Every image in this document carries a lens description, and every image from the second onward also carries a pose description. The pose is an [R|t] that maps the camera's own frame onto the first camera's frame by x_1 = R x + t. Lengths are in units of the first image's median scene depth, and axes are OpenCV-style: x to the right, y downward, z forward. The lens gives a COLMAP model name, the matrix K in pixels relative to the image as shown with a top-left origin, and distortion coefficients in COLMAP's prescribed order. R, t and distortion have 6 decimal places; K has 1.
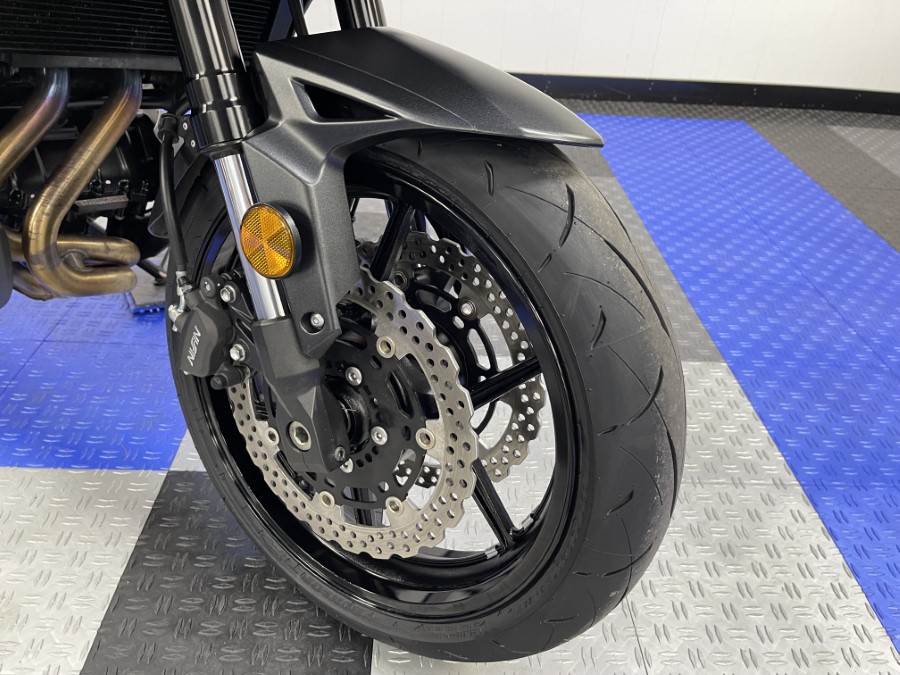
lens RADIAL K [[675.7, 0, 465.2], [0, 675.7, 345.1], [0, 0, 1]] dist [0.082545, -0.086771]
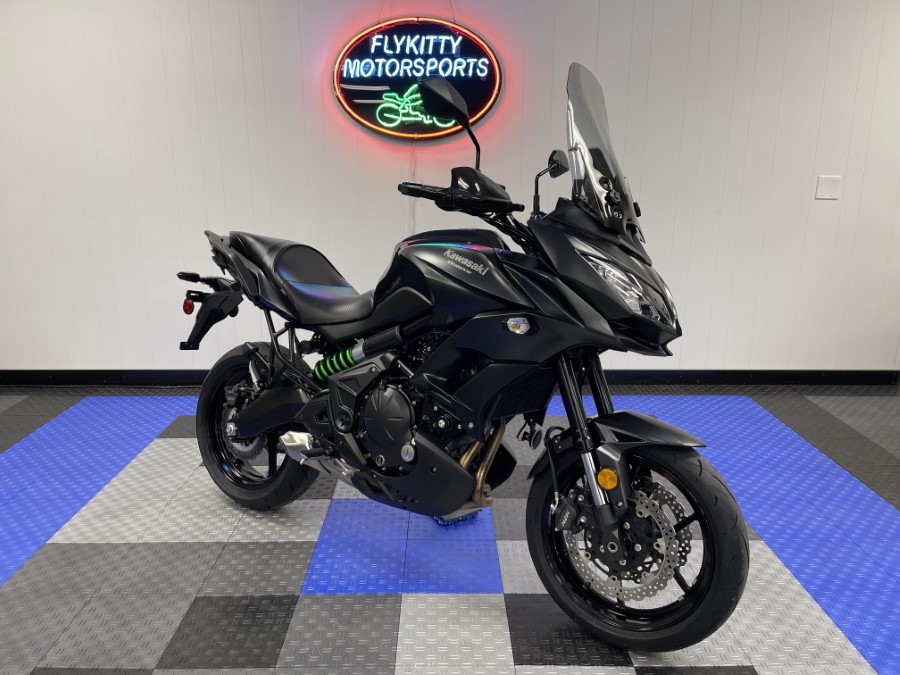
lens RADIAL K [[675.7, 0, 465.2], [0, 675.7, 345.1], [0, 0, 1]] dist [0.082545, -0.086771]
pose [[0.998623, -0.047734, -0.021781, -0.425376], [0.037095, 0.935892, -0.350328, 0.179930], [0.037107, 0.349037, 0.936374, -1.135745]]
